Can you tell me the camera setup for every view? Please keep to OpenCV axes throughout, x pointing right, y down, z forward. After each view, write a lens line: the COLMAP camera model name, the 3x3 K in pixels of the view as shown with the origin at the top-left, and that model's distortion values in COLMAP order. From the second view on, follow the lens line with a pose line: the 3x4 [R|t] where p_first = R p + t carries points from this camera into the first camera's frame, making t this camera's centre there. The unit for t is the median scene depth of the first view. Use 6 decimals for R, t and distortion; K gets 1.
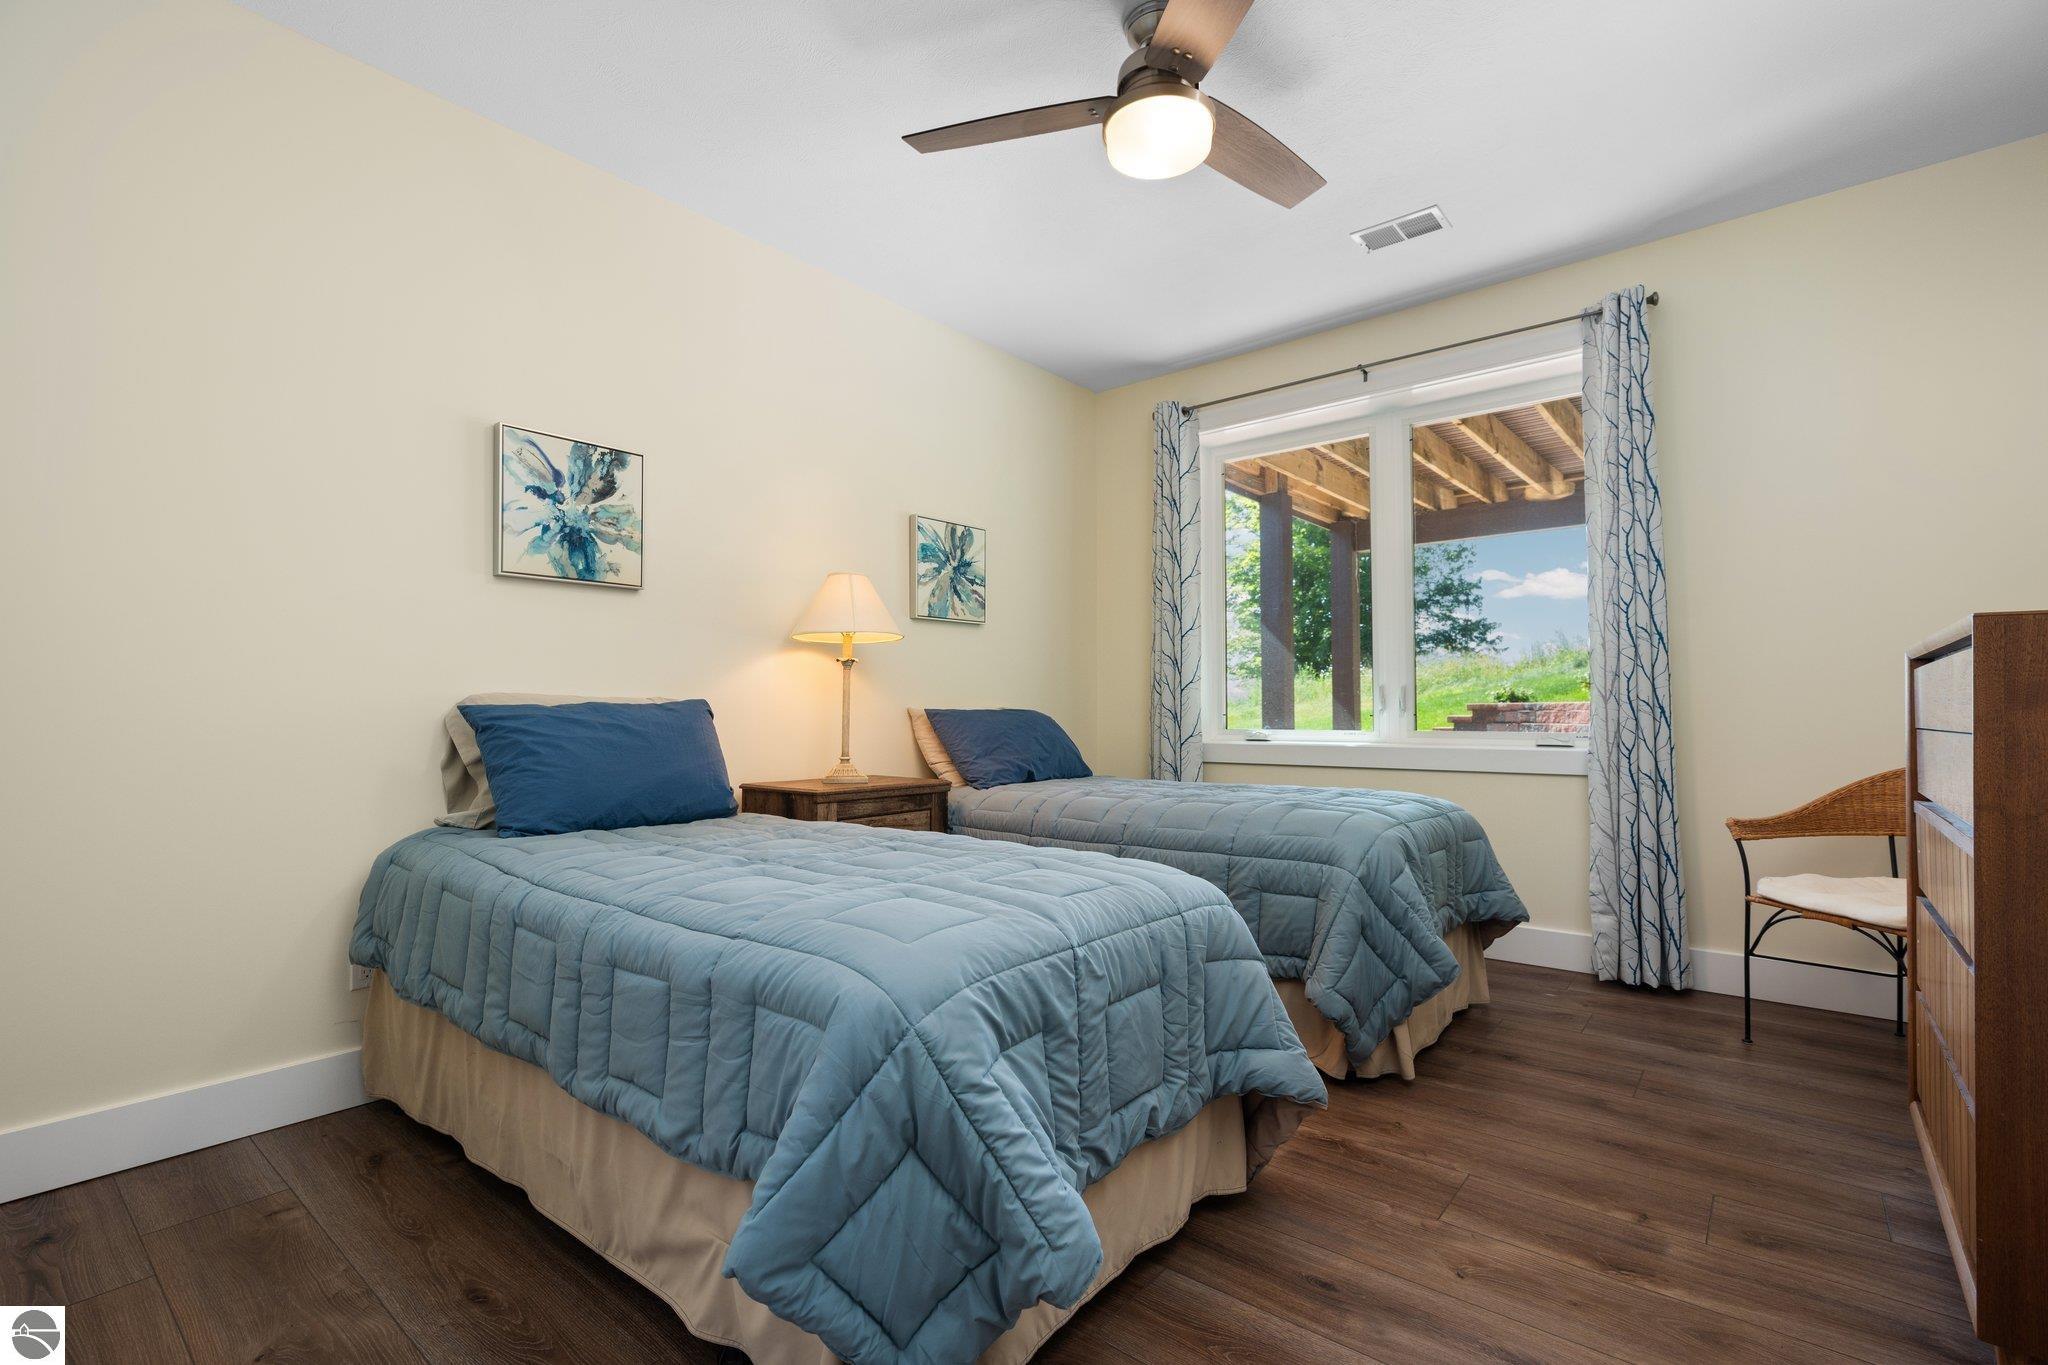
lens RADIAL K [[929.8, 0, 1016.0], [0, 929.8, 685.2], [0, 0, 1]] dist [0.002127, 0.000347]
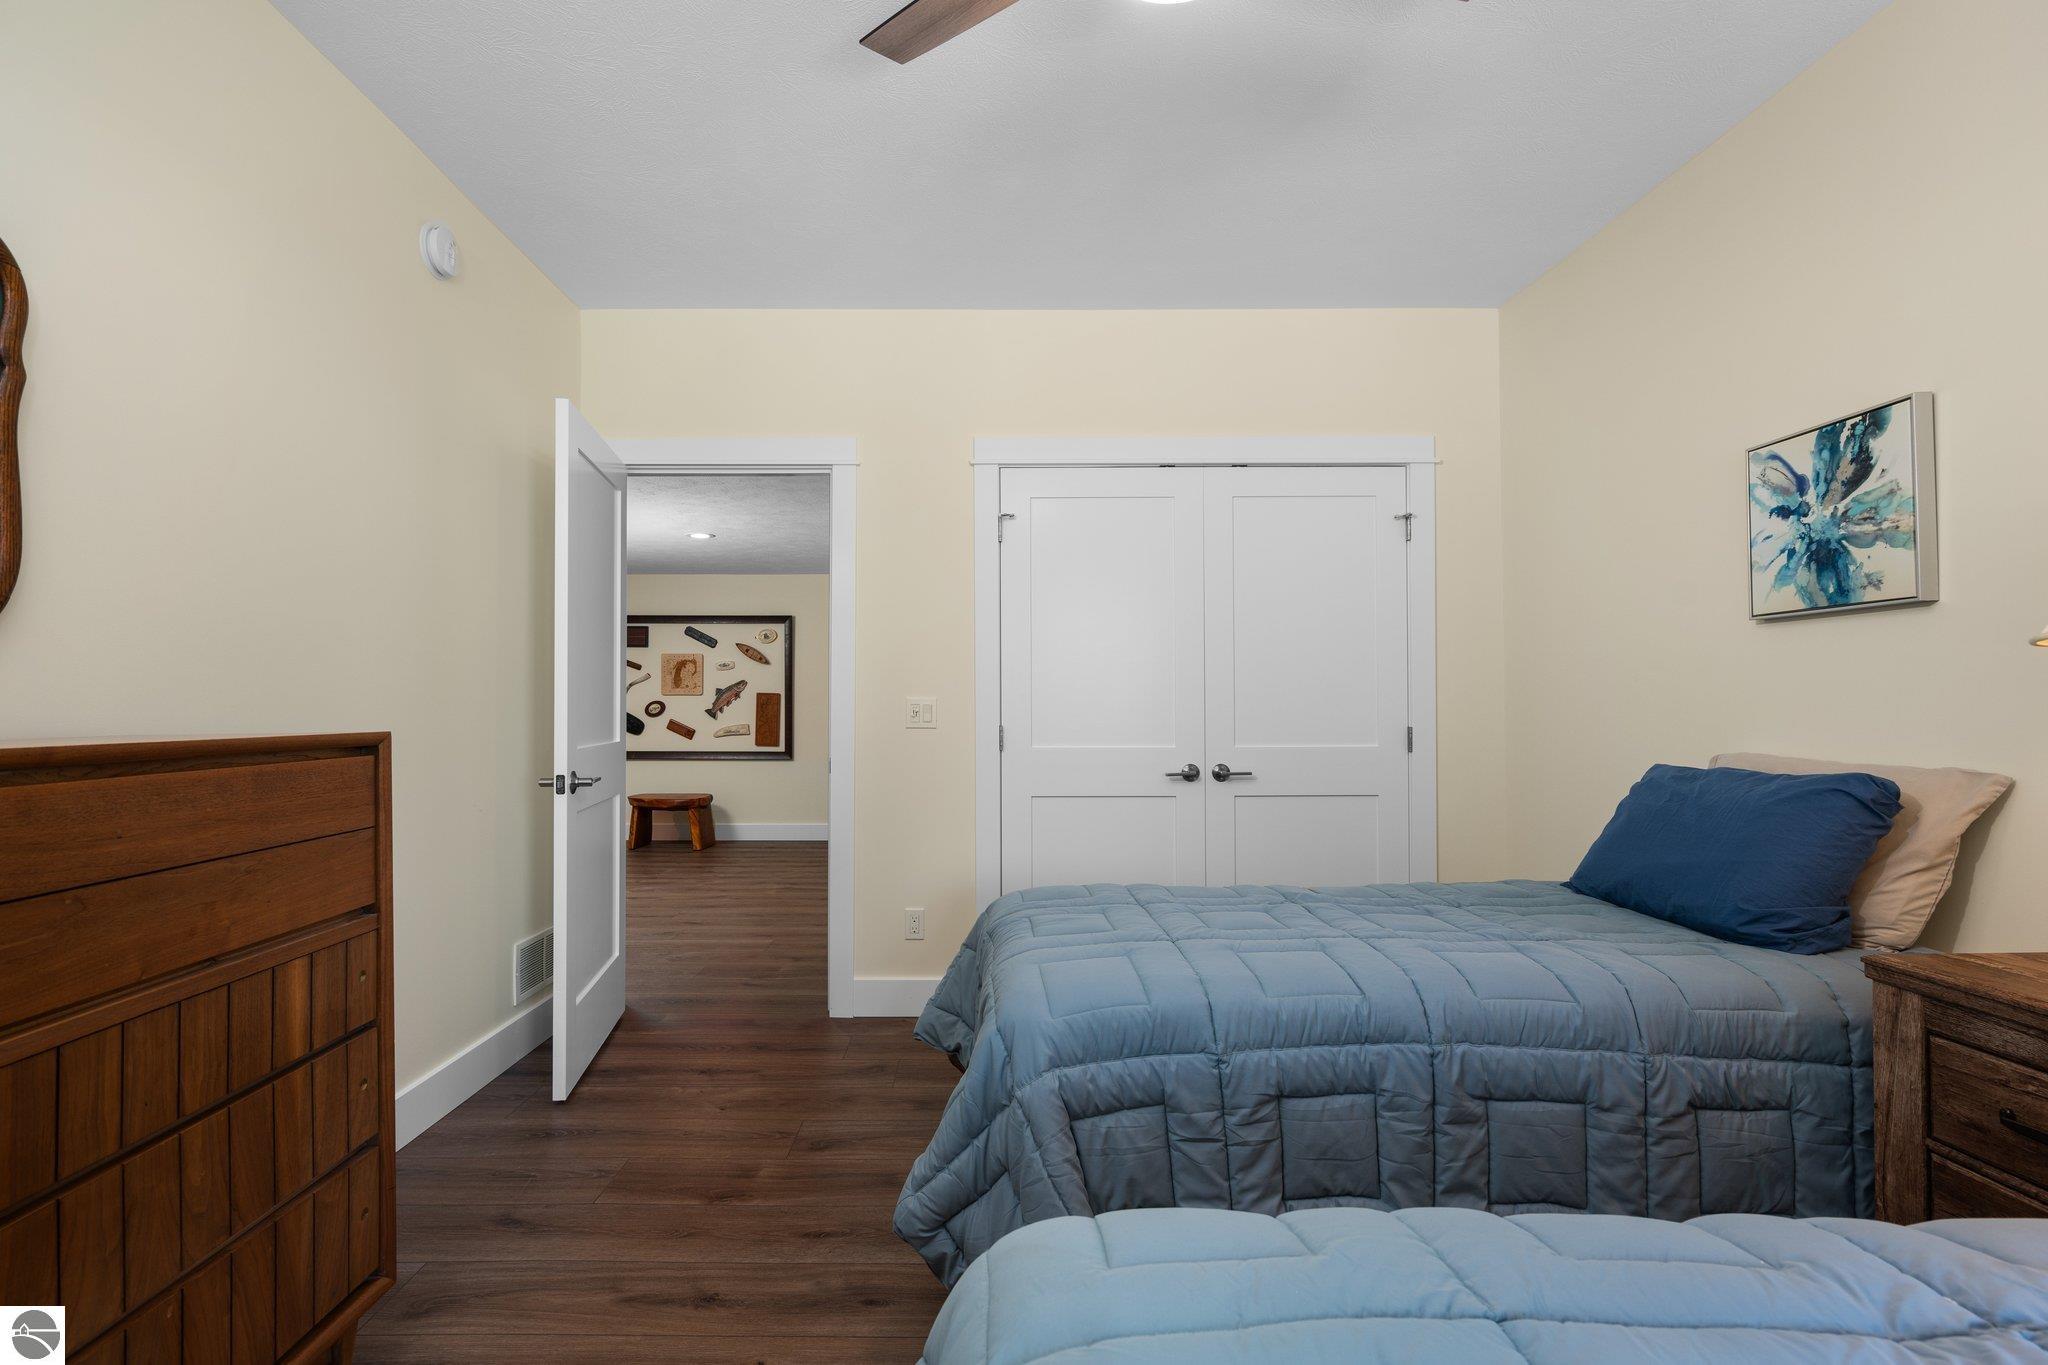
lens RADIAL K [[929.8, 0, 973.9], [0, 929.8, 707.1], [0, 0, 1]] dist [0.002127, 0.000347]
pose [[-0.767061, -0.000124, -0.641574, 0.554053], [0.016938, 0.999647, -0.020445, -0.028156], [0.641351, -0.026550, -0.766788, 1.135068]]
